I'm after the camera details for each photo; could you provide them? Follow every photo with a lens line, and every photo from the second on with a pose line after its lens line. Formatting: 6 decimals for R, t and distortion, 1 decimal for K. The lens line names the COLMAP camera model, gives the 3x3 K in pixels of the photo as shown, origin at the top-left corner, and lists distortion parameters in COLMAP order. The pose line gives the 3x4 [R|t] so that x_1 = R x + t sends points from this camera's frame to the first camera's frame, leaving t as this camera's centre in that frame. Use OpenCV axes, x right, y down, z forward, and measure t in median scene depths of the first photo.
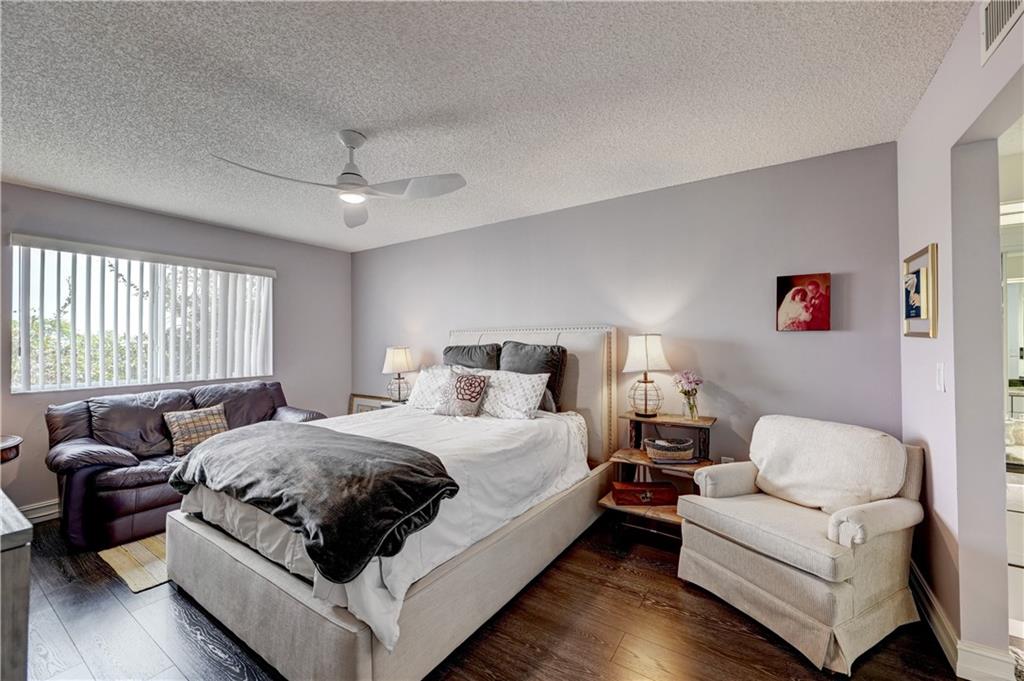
lens RADIAL K [[415.4, 0, 513.3], [0, 415.4, 341.0], [0, 0, 1]] dist [-0.000371, -0.000047]
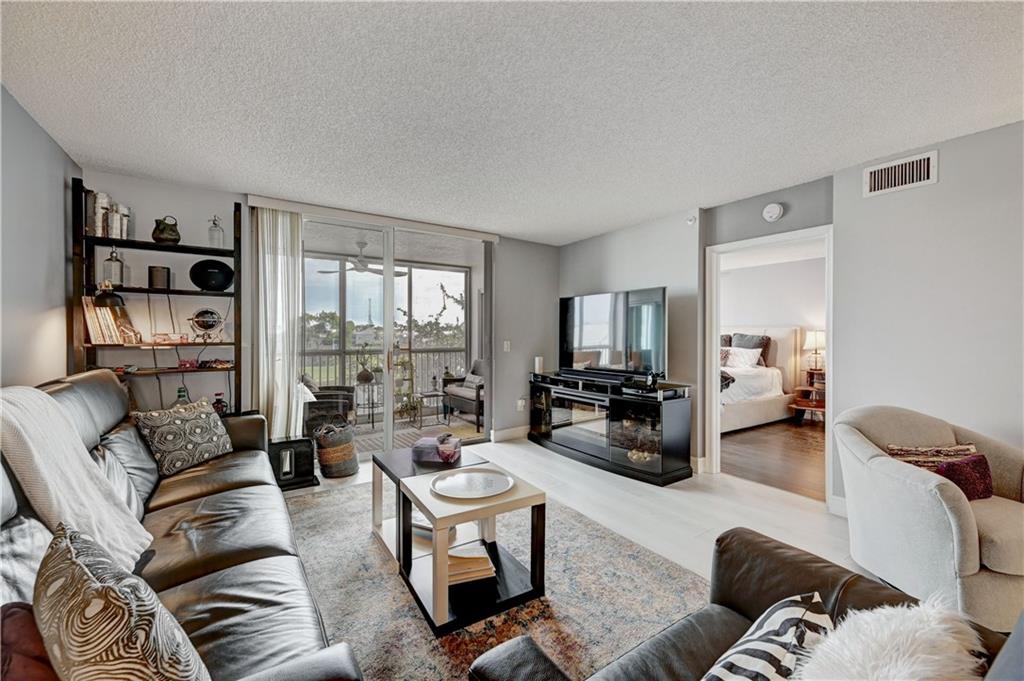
lens RADIAL K [[415.4, 0, 506.8], [0, 415.4, 333.1], [0, 0, 1]] dist [-0.000371, -0.000047]
pose [[0.918920, 0.006982, -0.394382, -0.270219], [-0.003591, 0.999950, 0.009335, -0.017381], [0.394427, -0.007162, 0.918899, -1.450189]]
